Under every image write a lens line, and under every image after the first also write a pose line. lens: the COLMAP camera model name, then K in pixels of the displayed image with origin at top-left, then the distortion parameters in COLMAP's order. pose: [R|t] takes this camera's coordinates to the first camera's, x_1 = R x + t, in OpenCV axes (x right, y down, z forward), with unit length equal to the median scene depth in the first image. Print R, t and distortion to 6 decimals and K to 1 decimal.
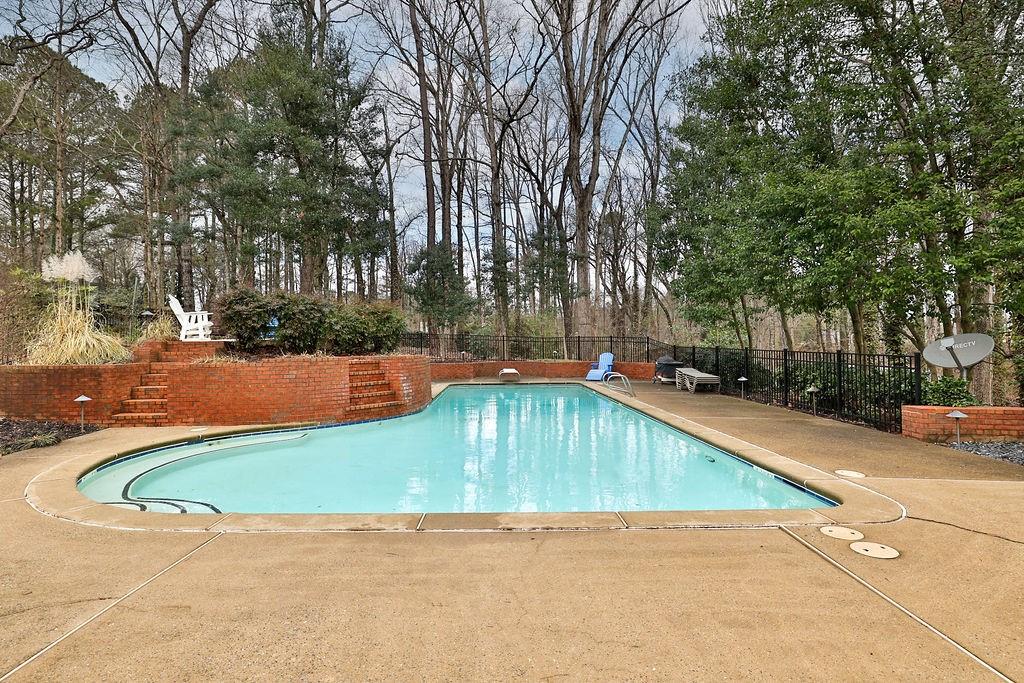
lens RADIAL K [[525.0, 0, 514.4], [0, 525.0, 348.2], [0, 0, 1]] dist [-0.029208, 0.013229]
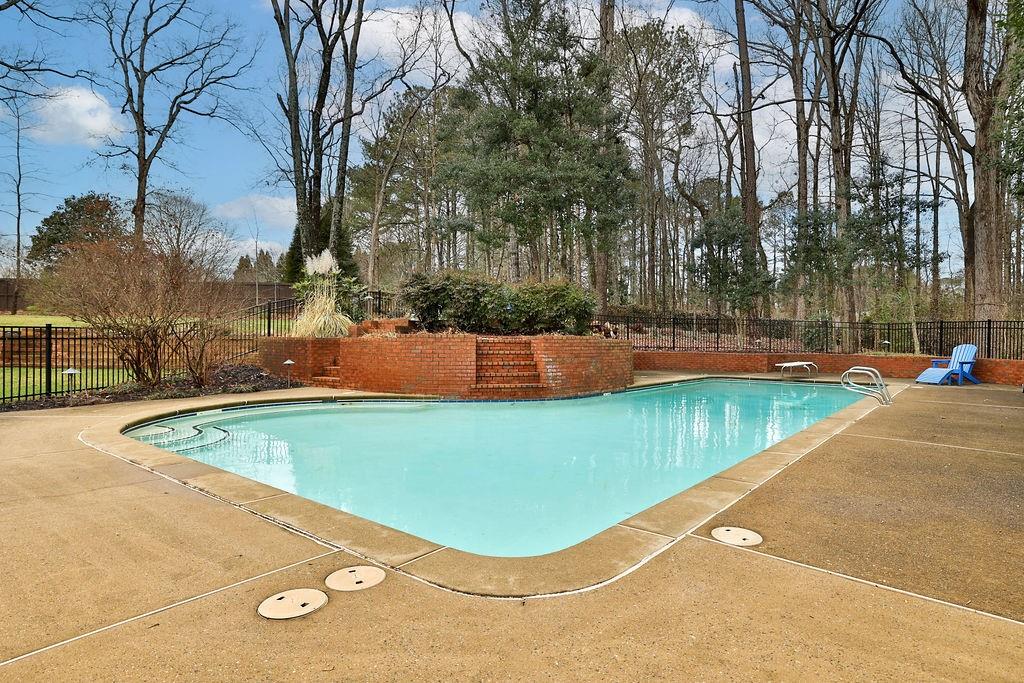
lens RADIAL K [[565.9, 0, 511.0], [0, 565.9, 348.4], [0, 0, 1]] dist [-0.020941, 0.016424]
pose [[0.778901, 0.026514, -0.626586, 0.367575], [-0.016248, 0.999624, 0.022102, 0.016072], [0.626936, -0.007034, 0.779039, 0.175352]]
